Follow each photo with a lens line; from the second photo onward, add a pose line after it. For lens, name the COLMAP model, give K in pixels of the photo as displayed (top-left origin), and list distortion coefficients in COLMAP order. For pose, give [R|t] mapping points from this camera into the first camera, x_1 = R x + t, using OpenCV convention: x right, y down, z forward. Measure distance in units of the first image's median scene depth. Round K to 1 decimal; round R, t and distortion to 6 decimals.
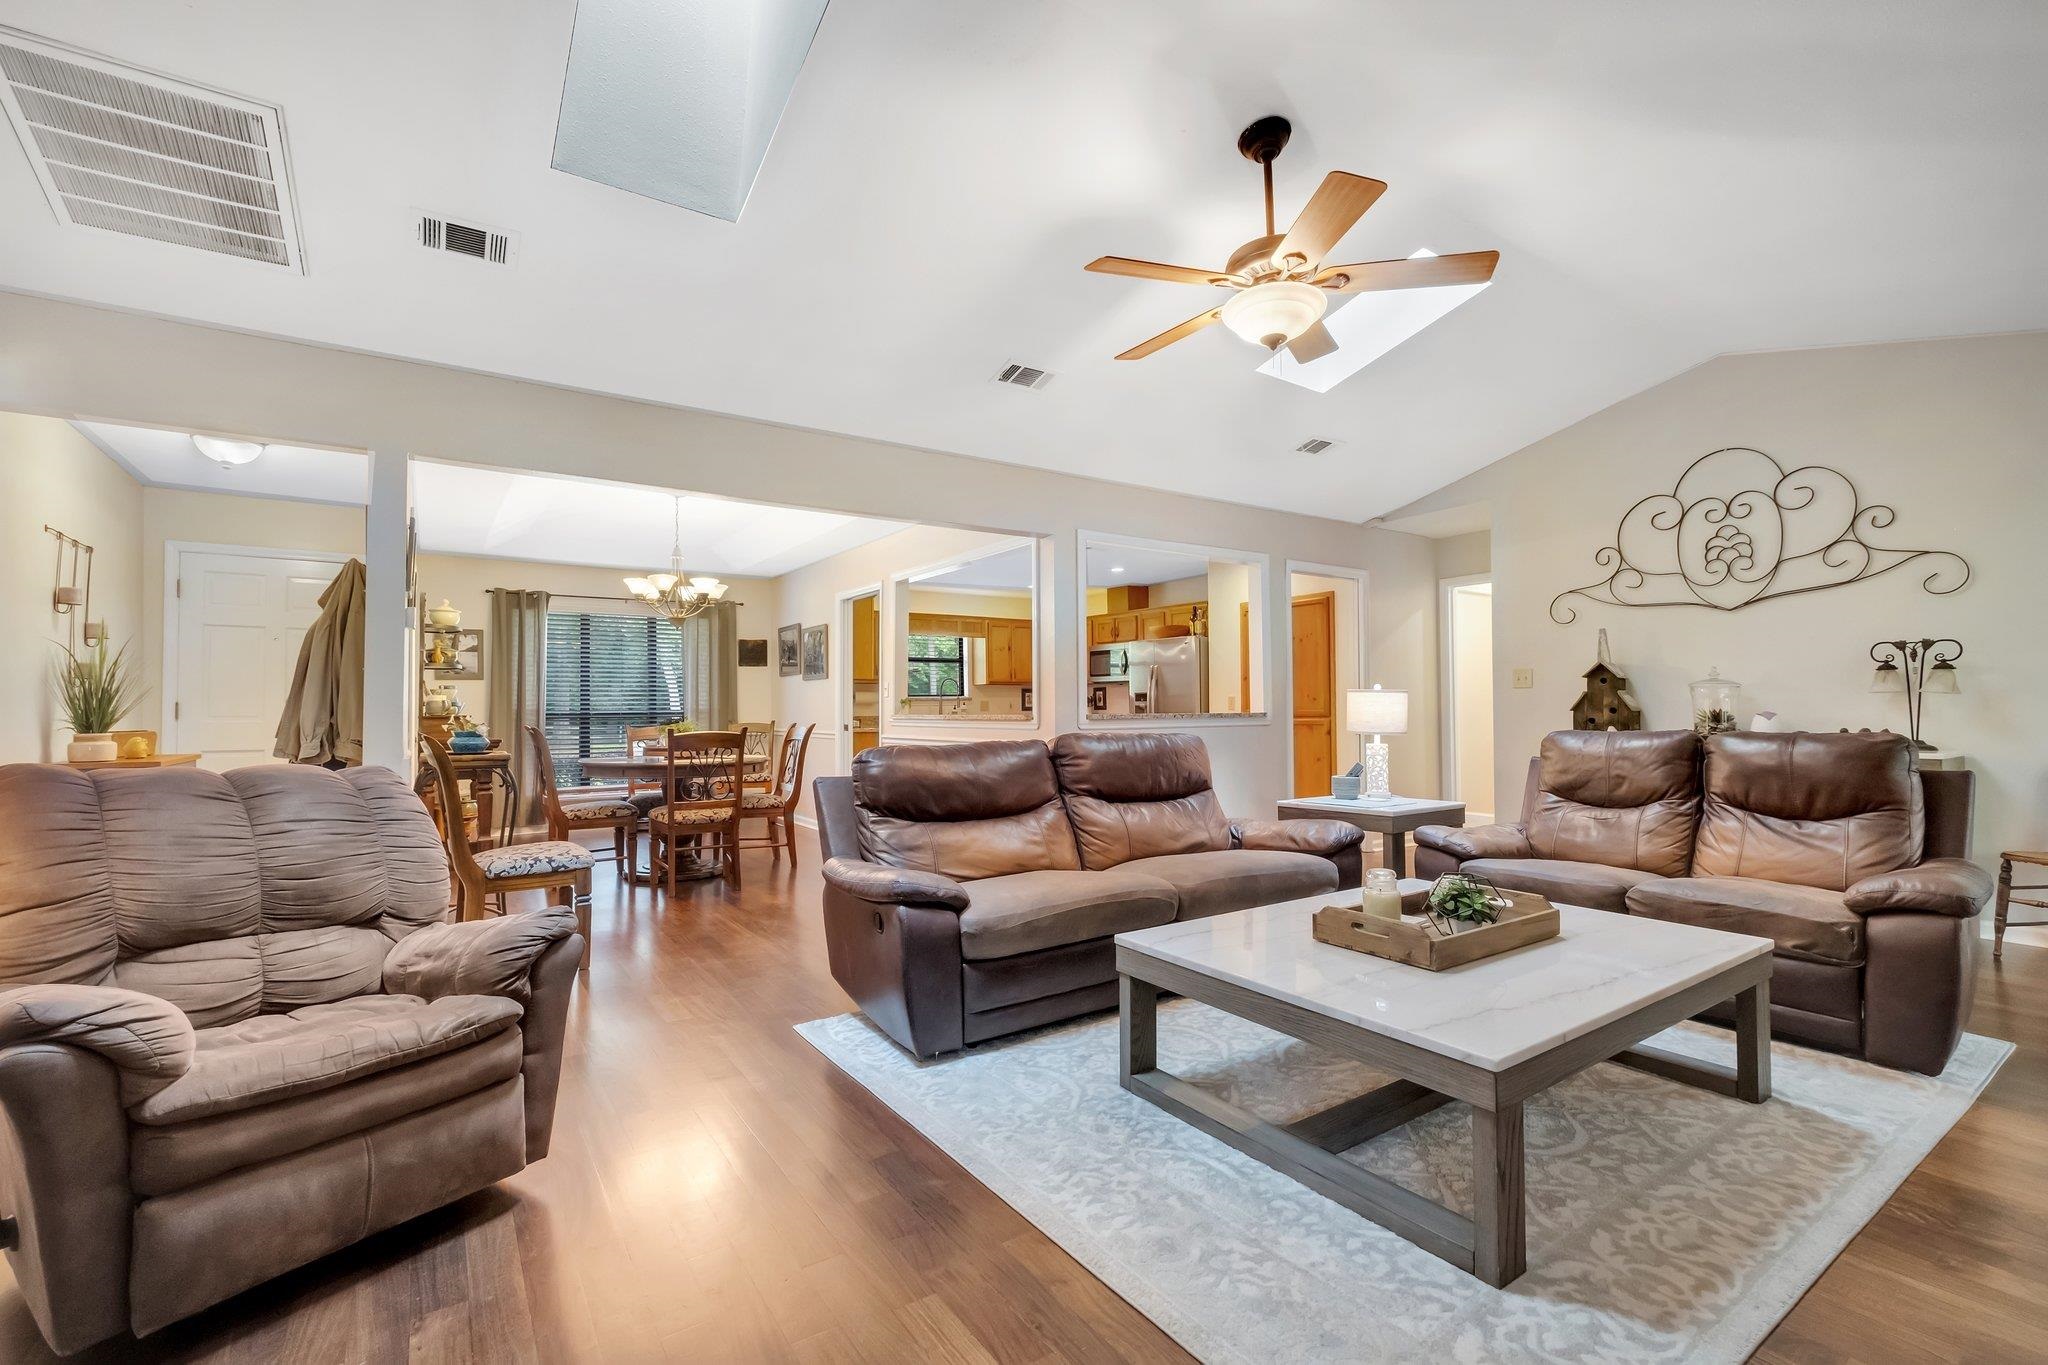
lens RADIAL K [[884.8, 0, 1012.1], [0, 884.8, 694.2], [0, 0, 1]] dist [-0.004338, 0.000014]
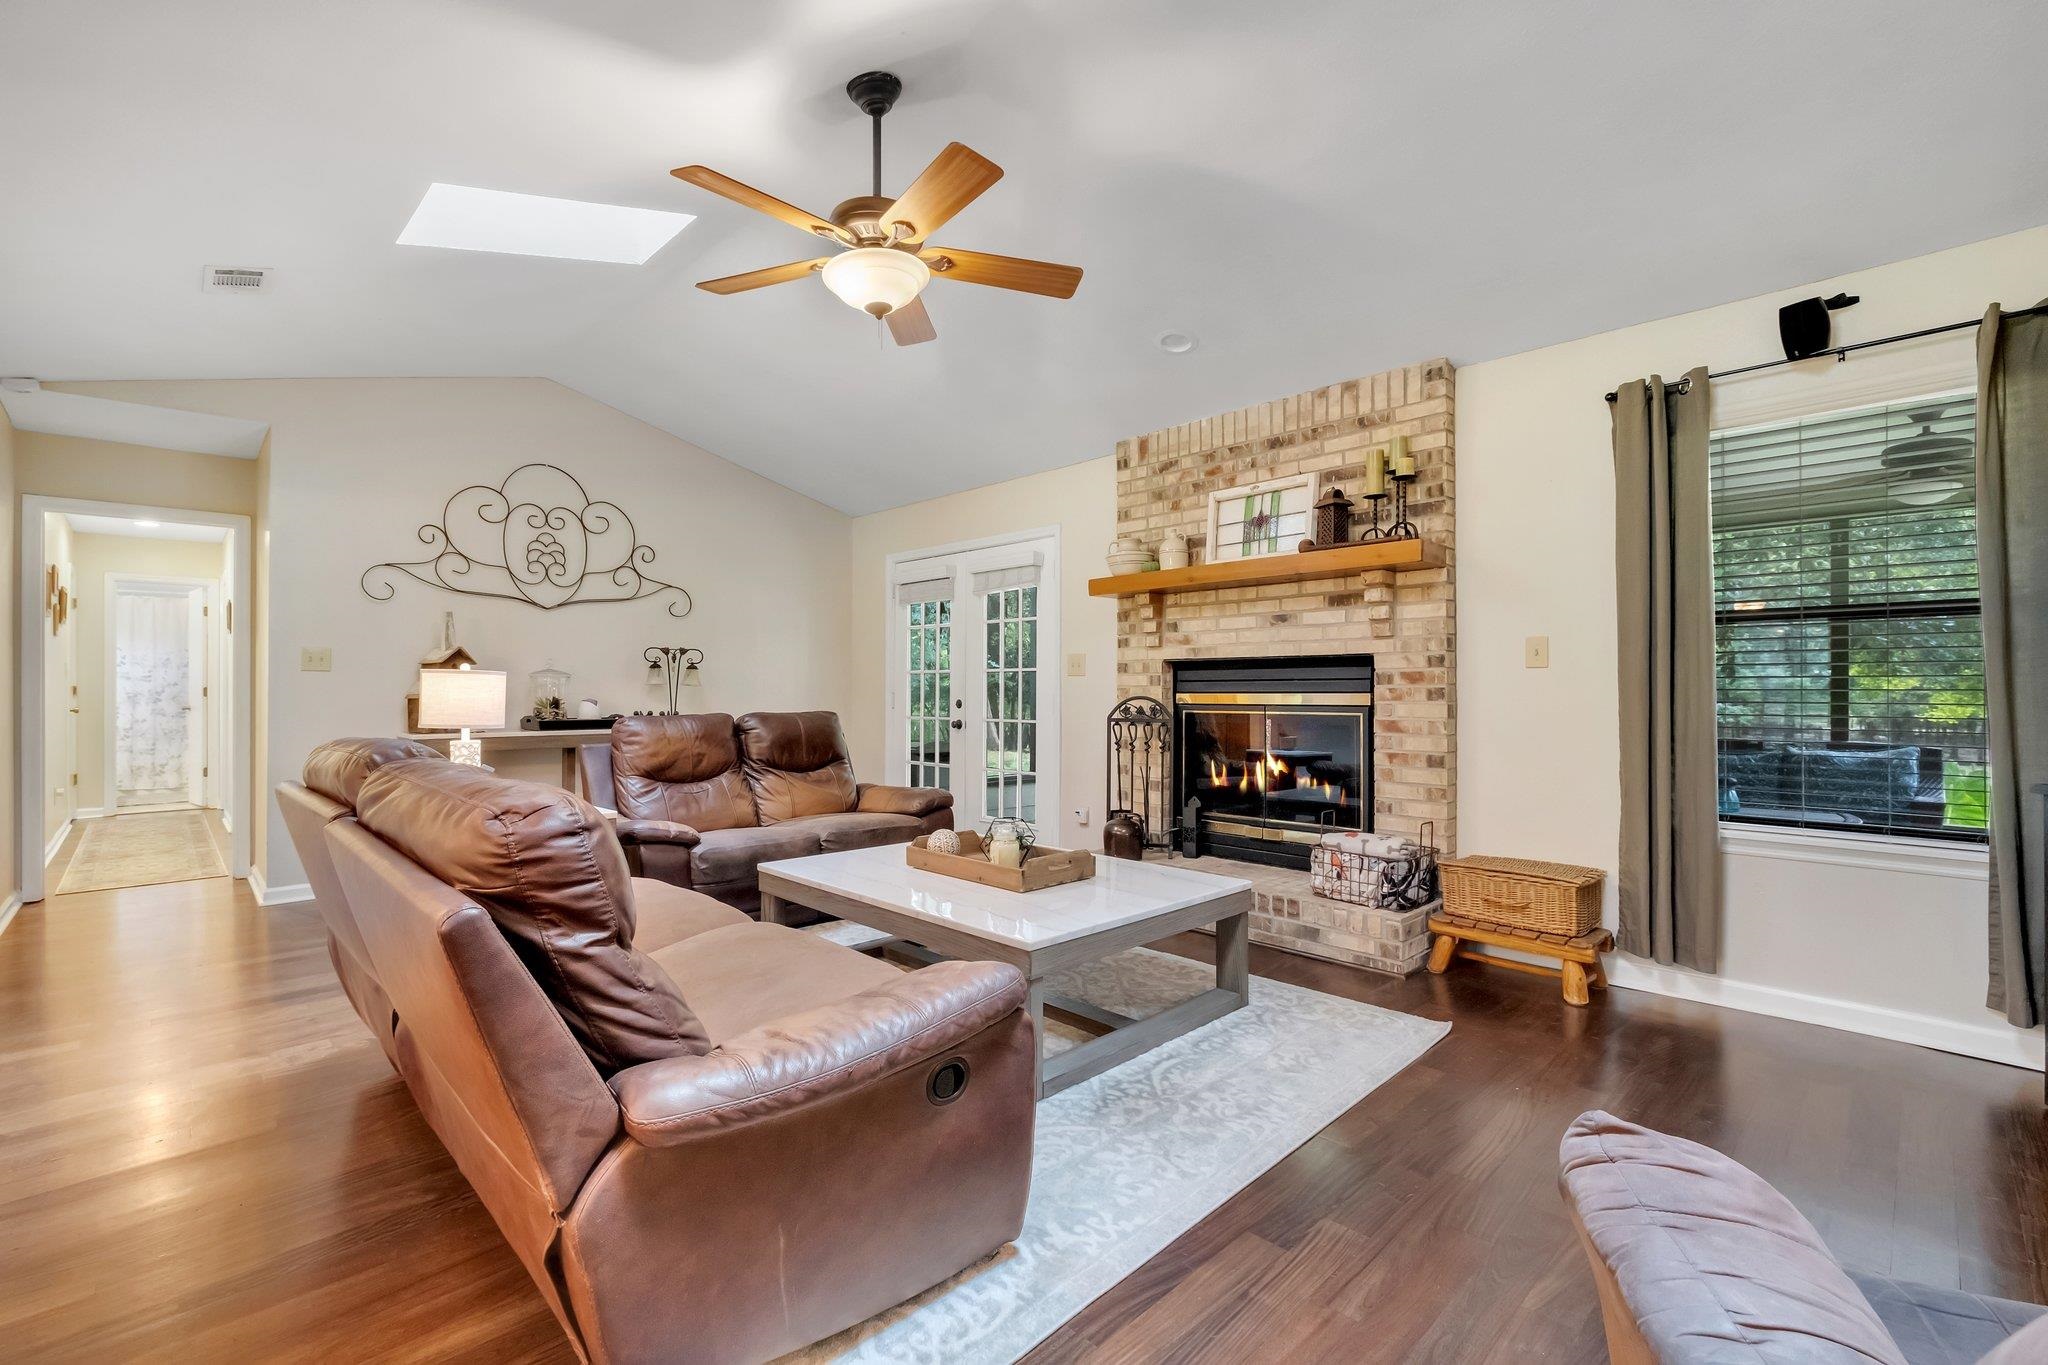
lens RADIAL K [[884.8, 0, 1020.1], [0, 884.8, 690.2], [0, 0, 1]] dist [-0.004338, 0.000014]
pose [[-0.187947, 0.009127, 0.982137, -0.430839], [-0.013409, 0.999840, -0.011858, 0.014314], [-0.982088, -0.015399, -0.187795, 0.659278]]
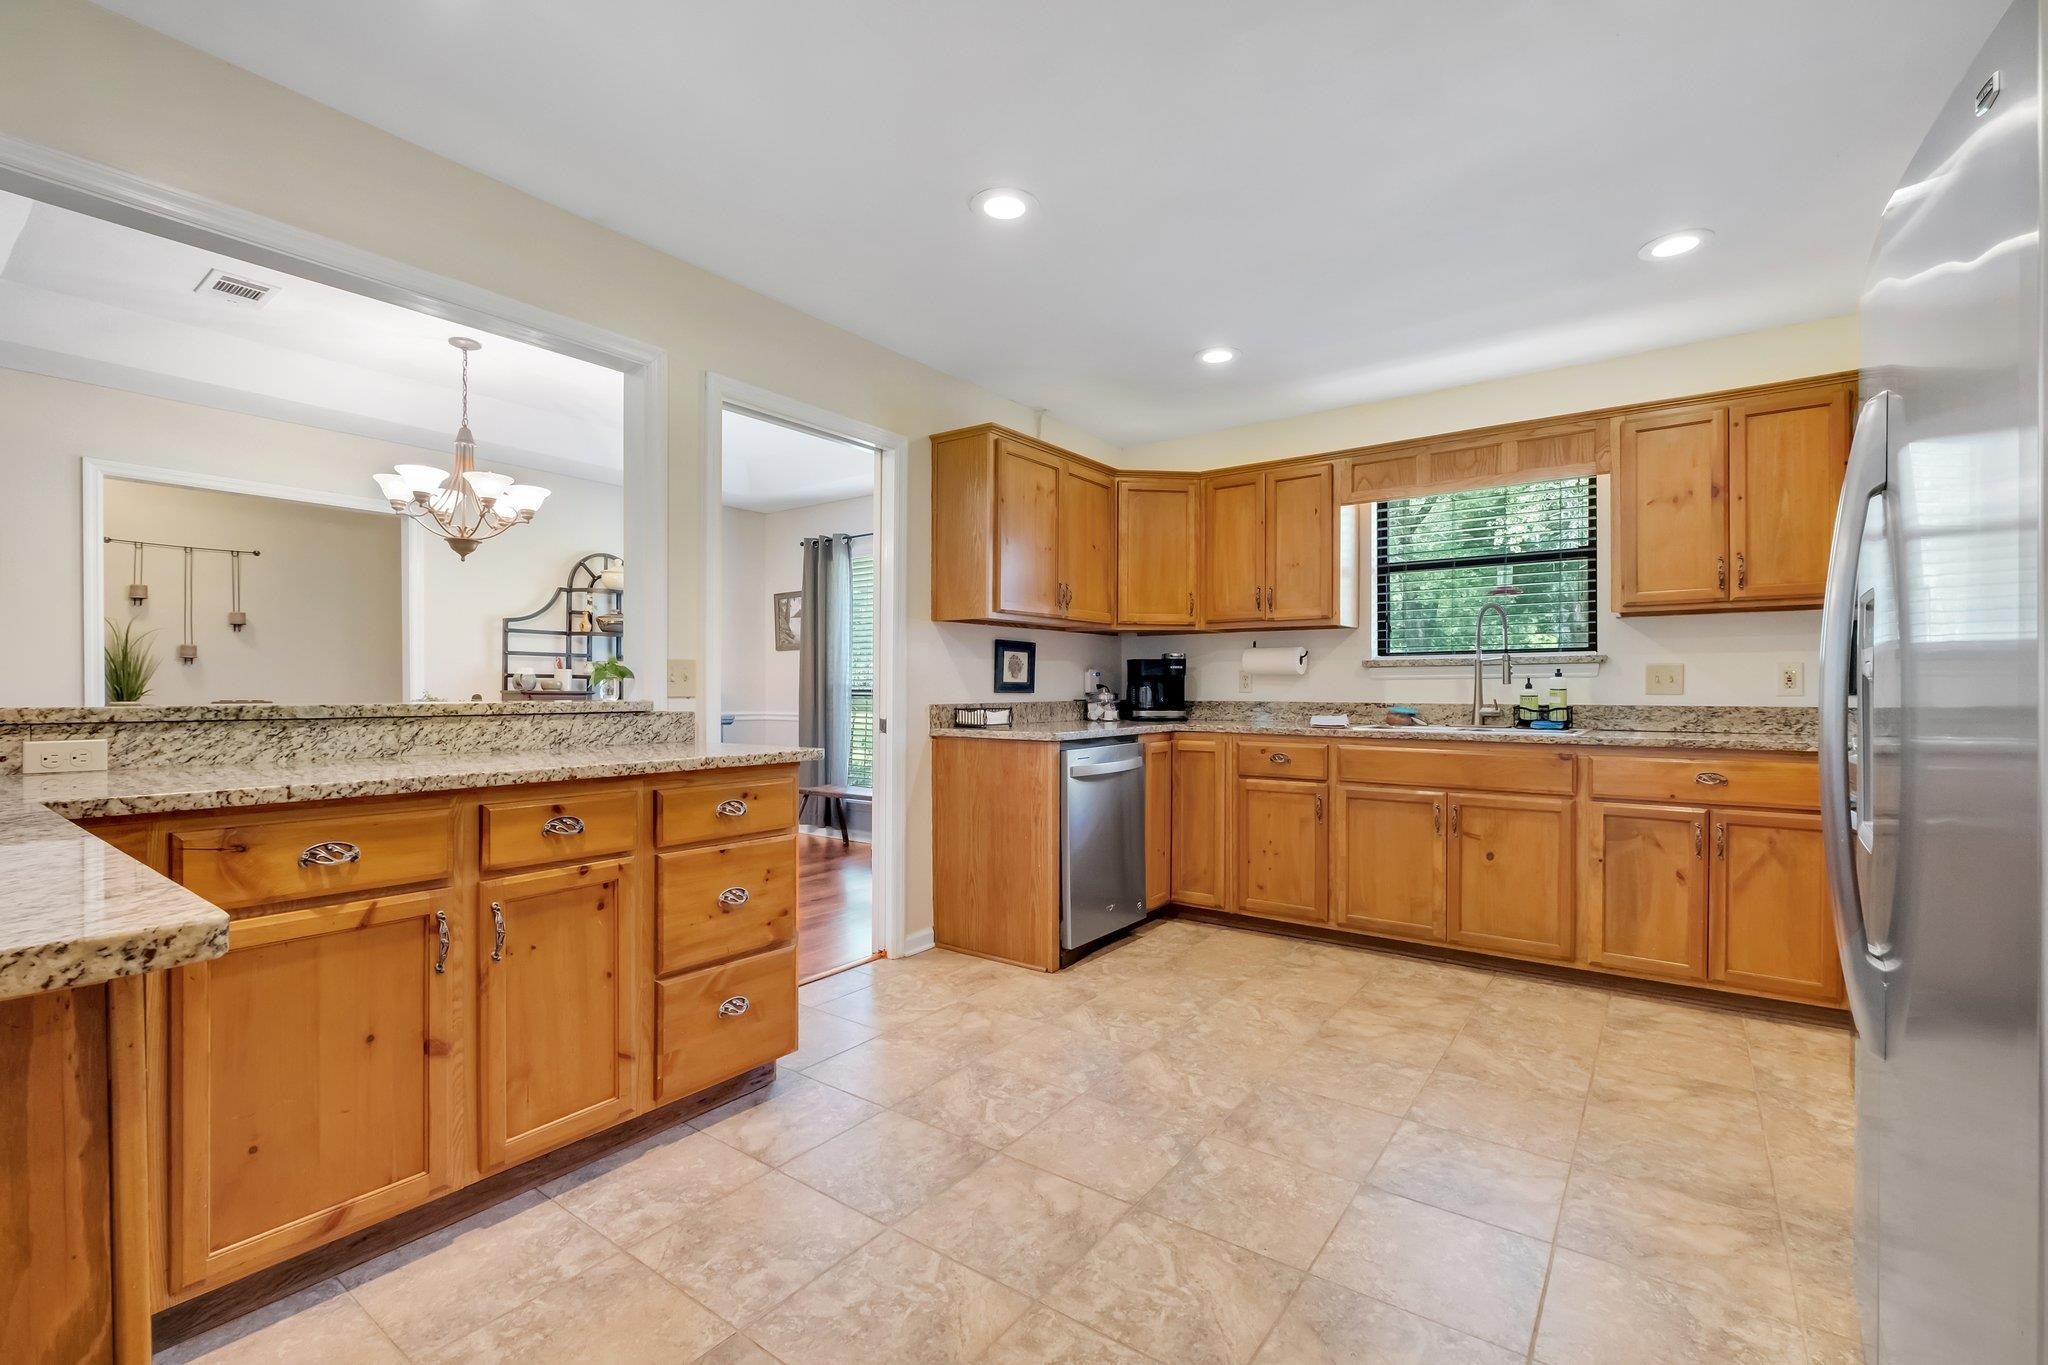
lens RADIAL K [[884.8, 0, 1027.7], [0, 884.8, 683.0], [0, 0, 1]] dist [-0.004338, 0.000014]
pose [[0.337922, 0.002746, -0.941170, 0.472704], [0.012212, 0.999899, 0.007302, 0.021711], [0.941095, -0.013961, 0.337855, 1.559968]]
